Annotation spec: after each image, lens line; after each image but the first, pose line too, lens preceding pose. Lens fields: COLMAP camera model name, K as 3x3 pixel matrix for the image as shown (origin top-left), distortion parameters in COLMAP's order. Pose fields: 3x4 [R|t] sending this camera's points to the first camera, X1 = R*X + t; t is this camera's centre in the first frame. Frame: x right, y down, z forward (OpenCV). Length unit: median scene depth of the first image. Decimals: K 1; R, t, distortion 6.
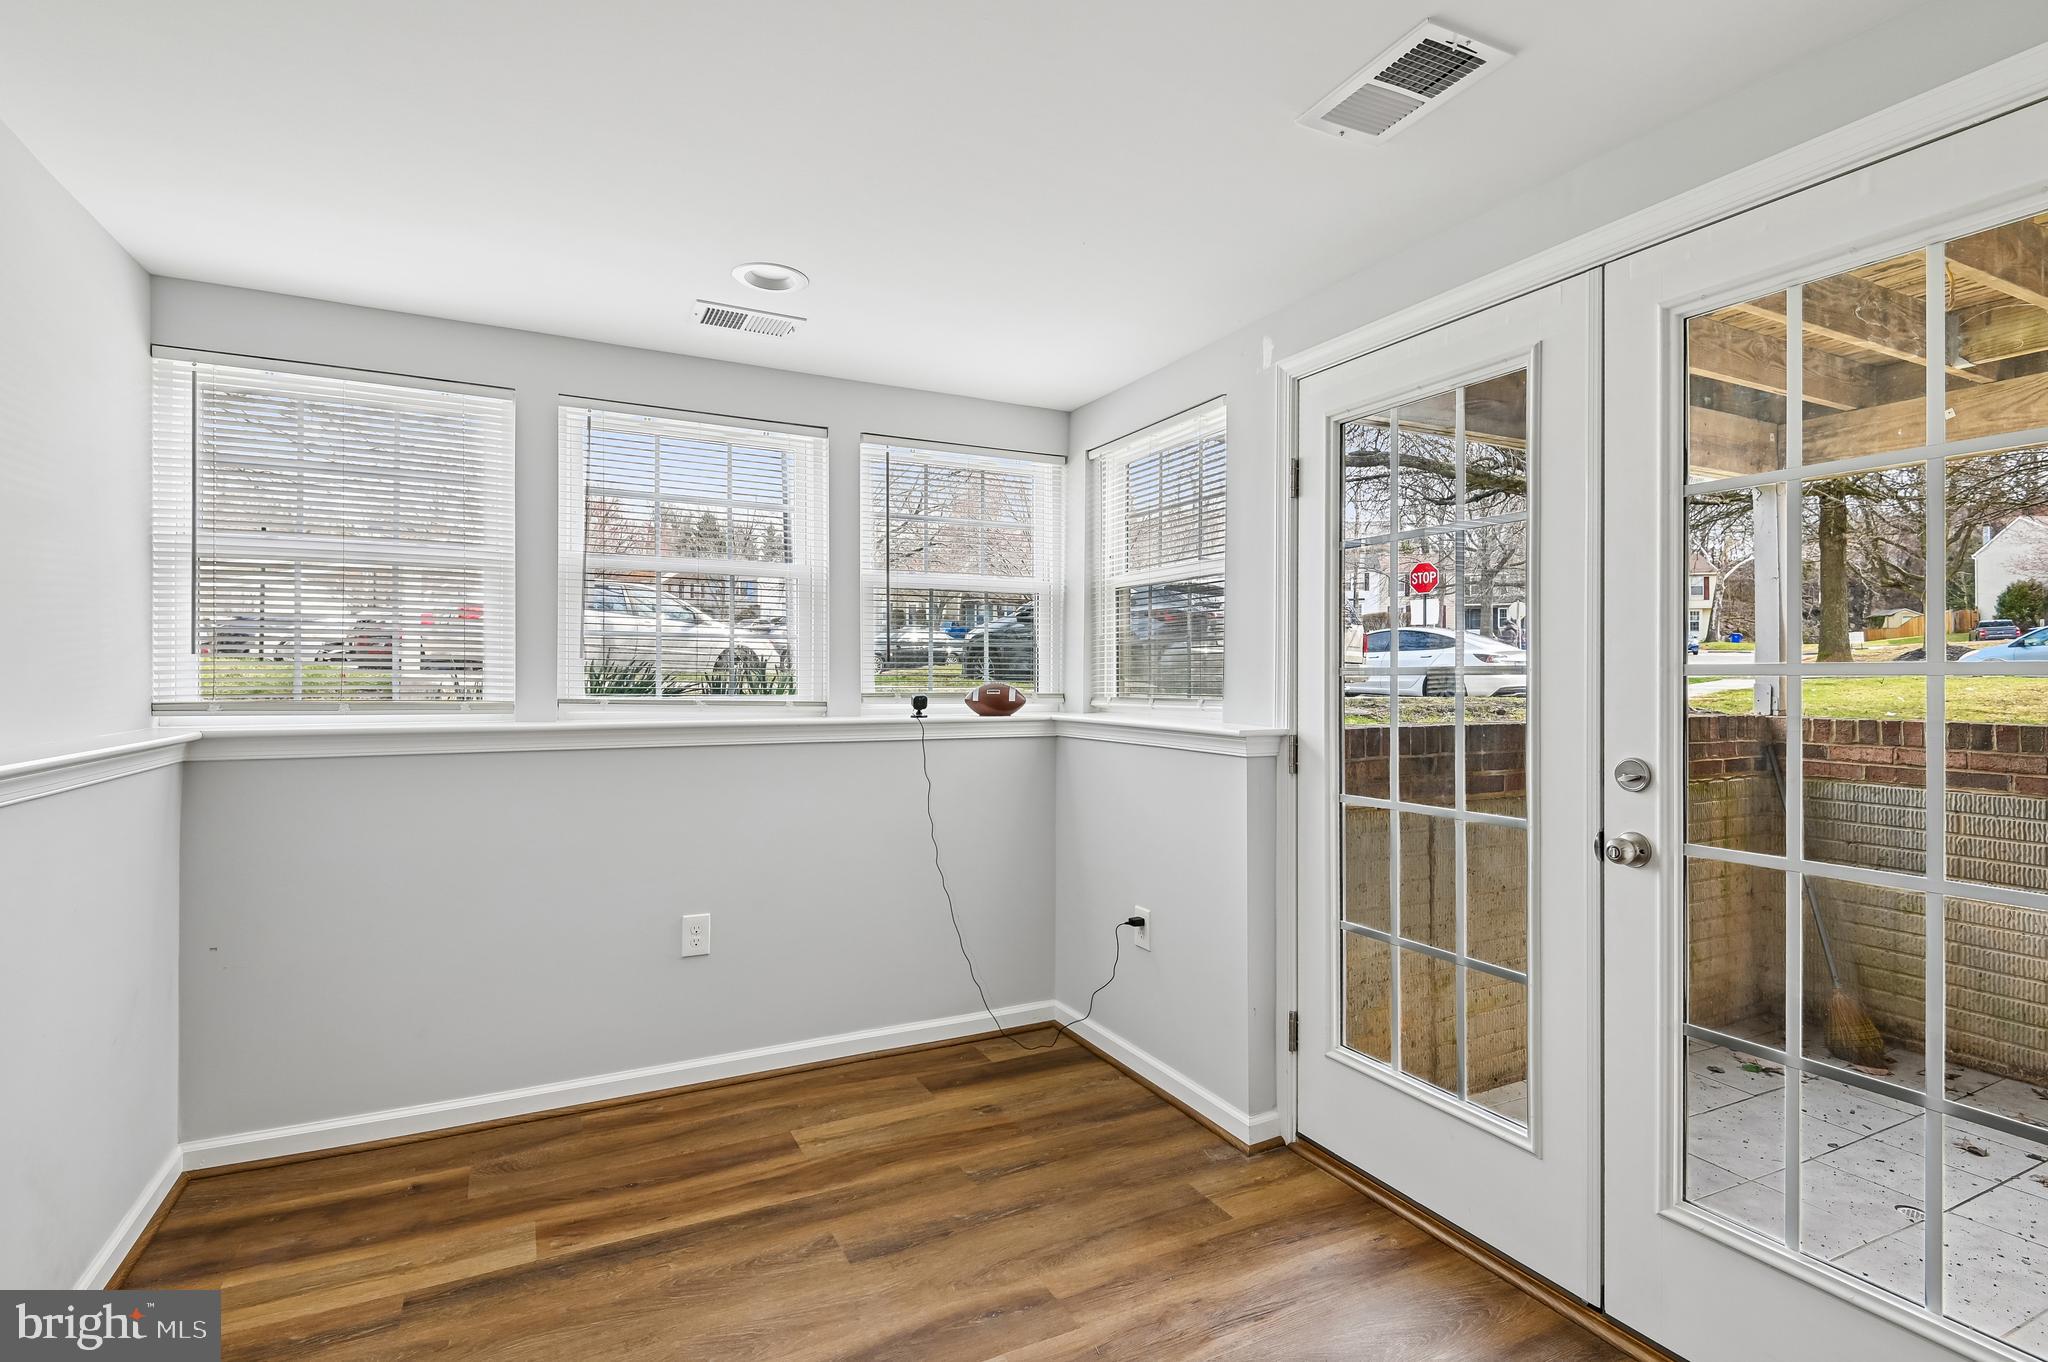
lens RADIAL K [[986.2, 0, 1020.2], [0, 986.2, 683.8], [0, 0, 1]] dist [-0.001973, -0.003922]
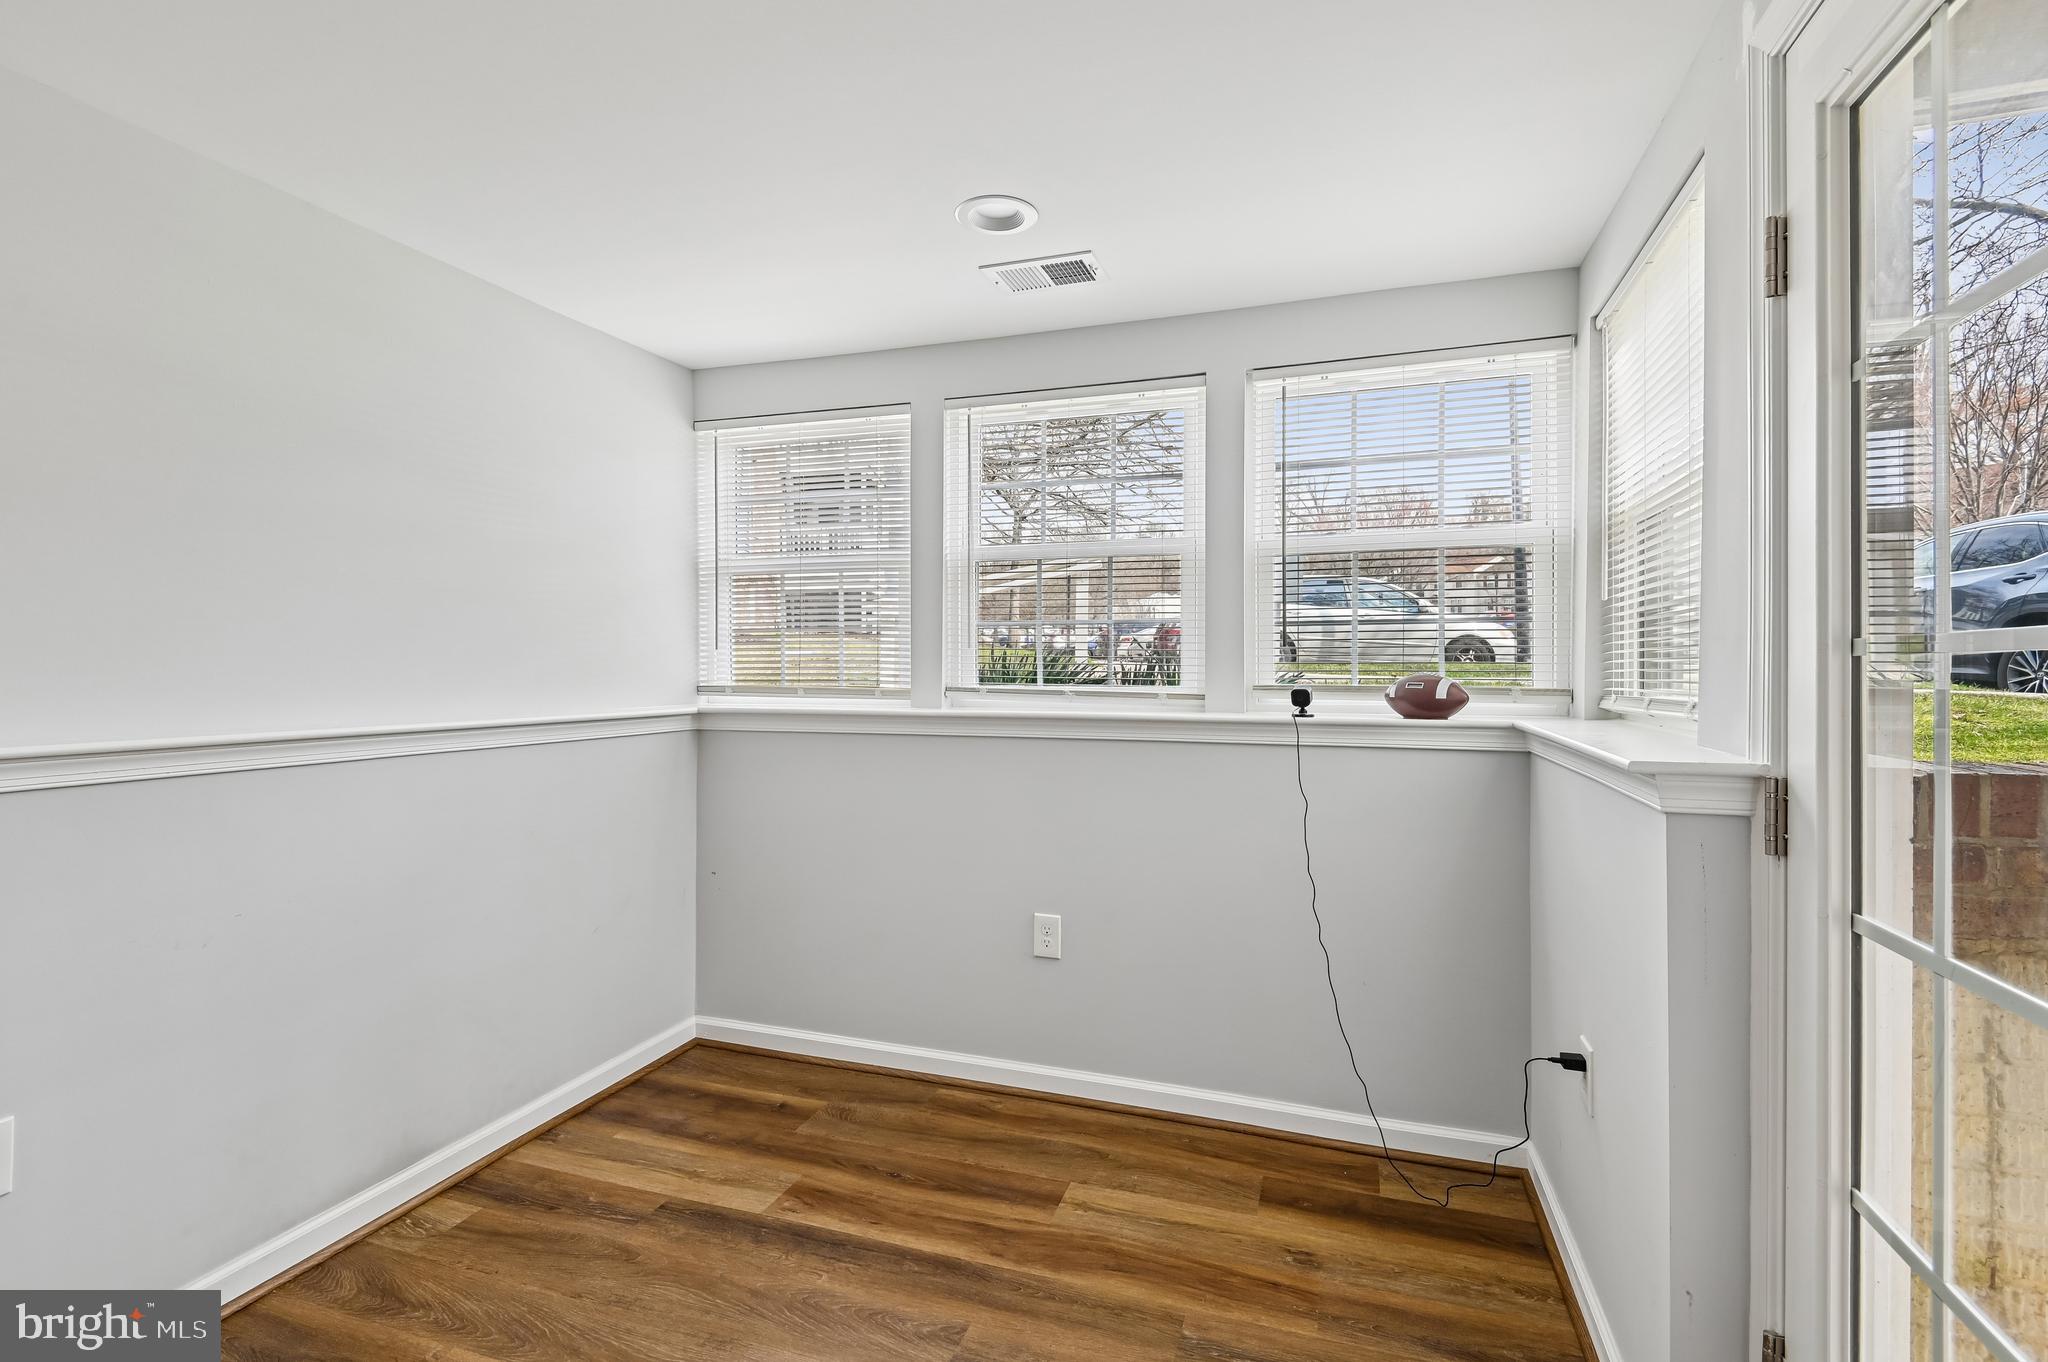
lens RADIAL K [[944.8, 0, 1017.6], [0, 944.8, 676.4], [0, 0, 1]] dist [0.022799, -0.010935]
pose [[0.693318, 0.004675, -0.720617, 0.329324], [-0.004138, 0.999988, 0.002506, 0.001471], [0.720620, 0.001245, 0.693329, 0.364817]]
